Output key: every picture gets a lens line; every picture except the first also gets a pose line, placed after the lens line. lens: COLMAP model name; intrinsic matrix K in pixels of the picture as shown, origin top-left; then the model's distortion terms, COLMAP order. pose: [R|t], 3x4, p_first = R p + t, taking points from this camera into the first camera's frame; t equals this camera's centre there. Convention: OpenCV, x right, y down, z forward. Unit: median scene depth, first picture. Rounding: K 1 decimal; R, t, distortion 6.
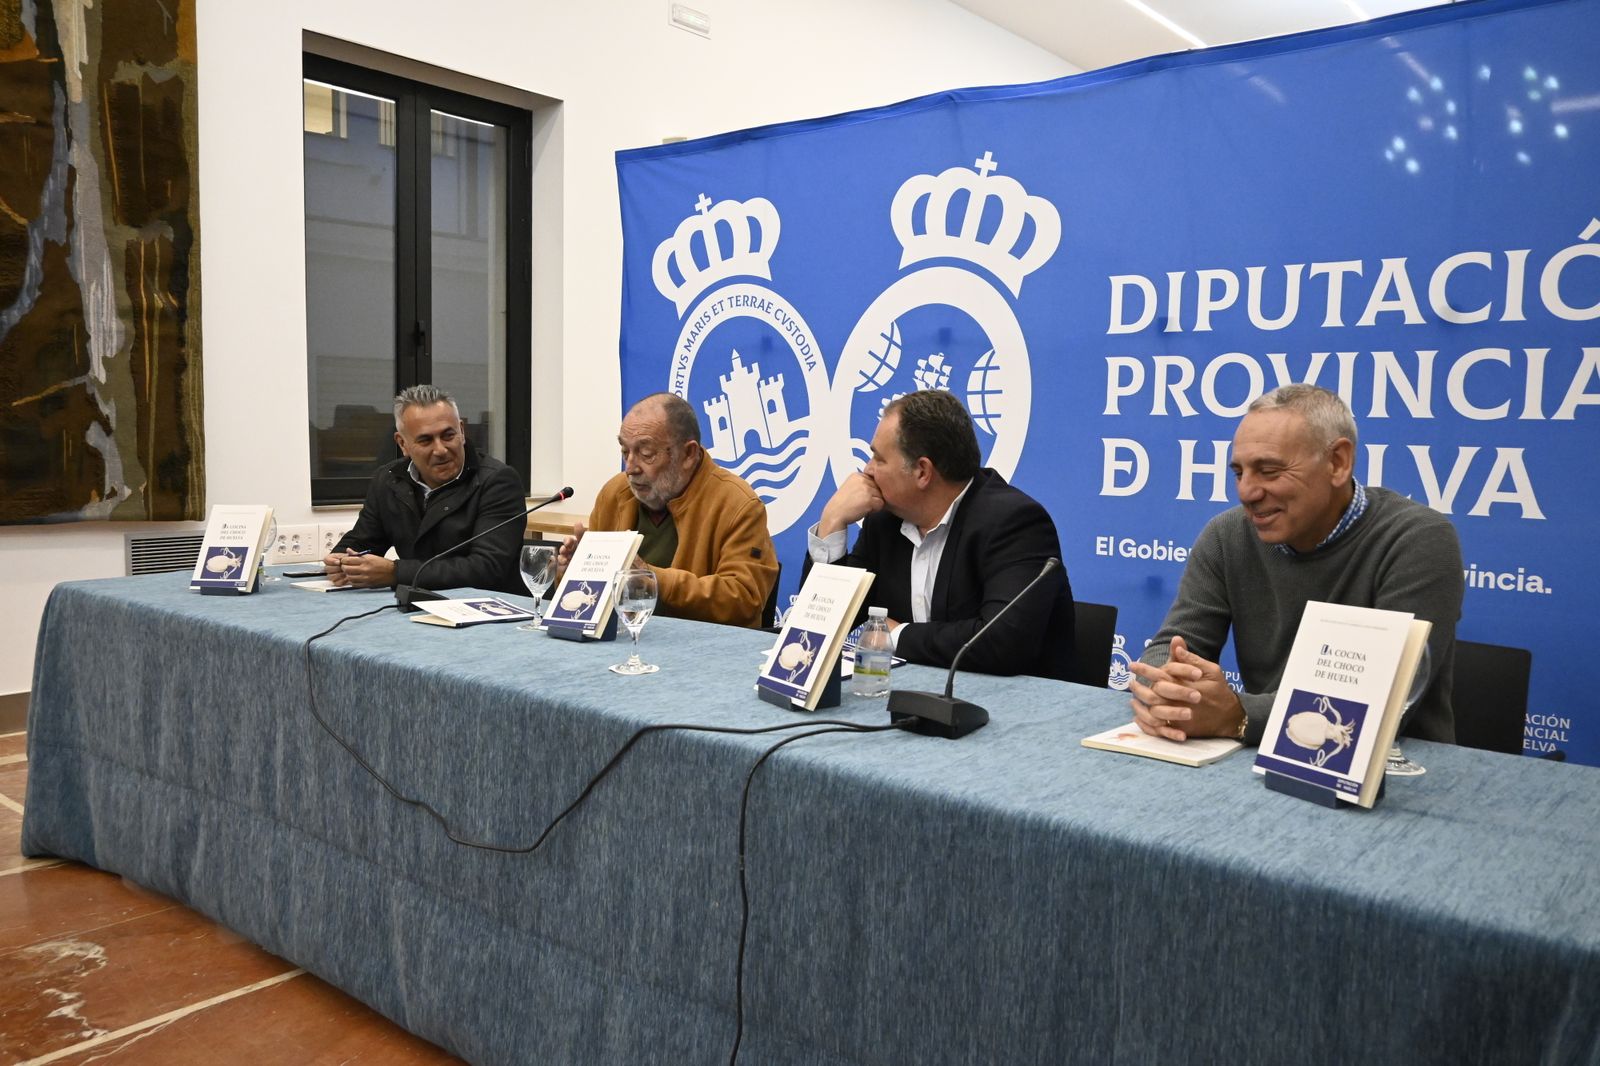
lens RADIAL K [[1242.8, 0, 797.5], [0, 1242.8, 536.5], [0, 0, 1]] dist [-0.012112, 0.006322]
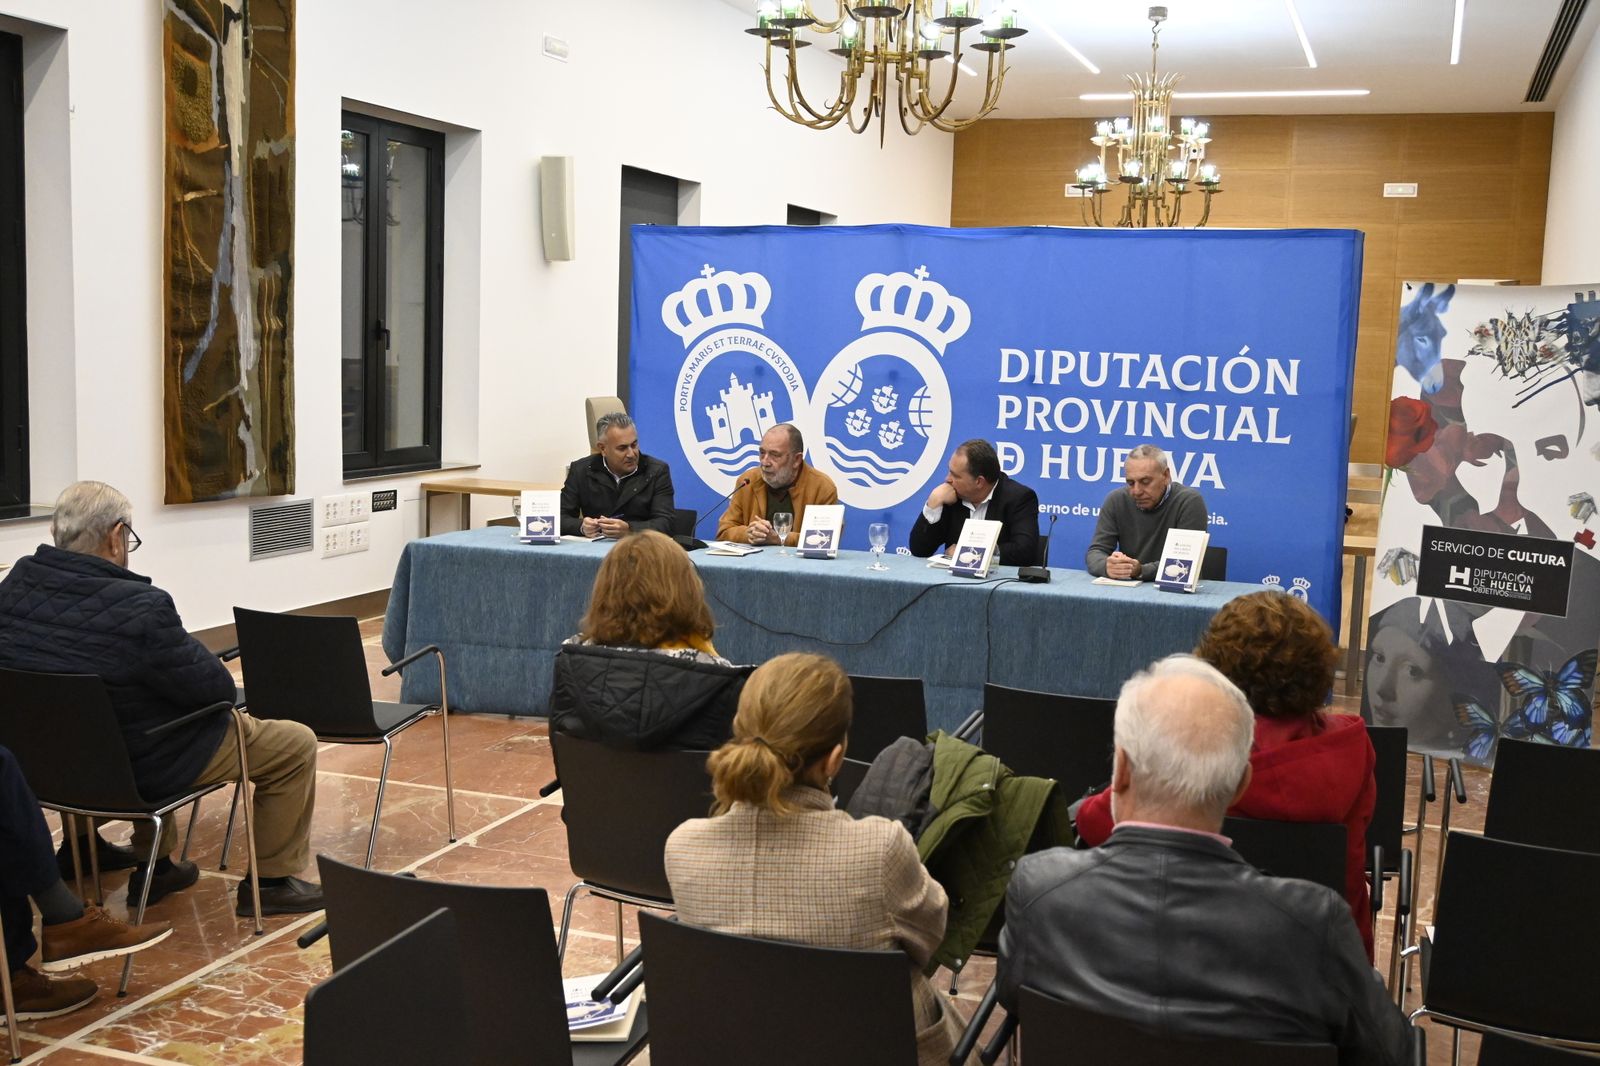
lens RADIAL K [[1697.5, 0, 800.7], [0, 1697.5, 536.2], [0, 0, 1]] dist [0.012636, -0.009070]
pose [[0.943708, -0.026545, 0.329712, -0.769060], [0.013623, 0.999048, 0.041440, -0.047927], [-0.330498, -0.034616, 0.943172, -1.108074]]
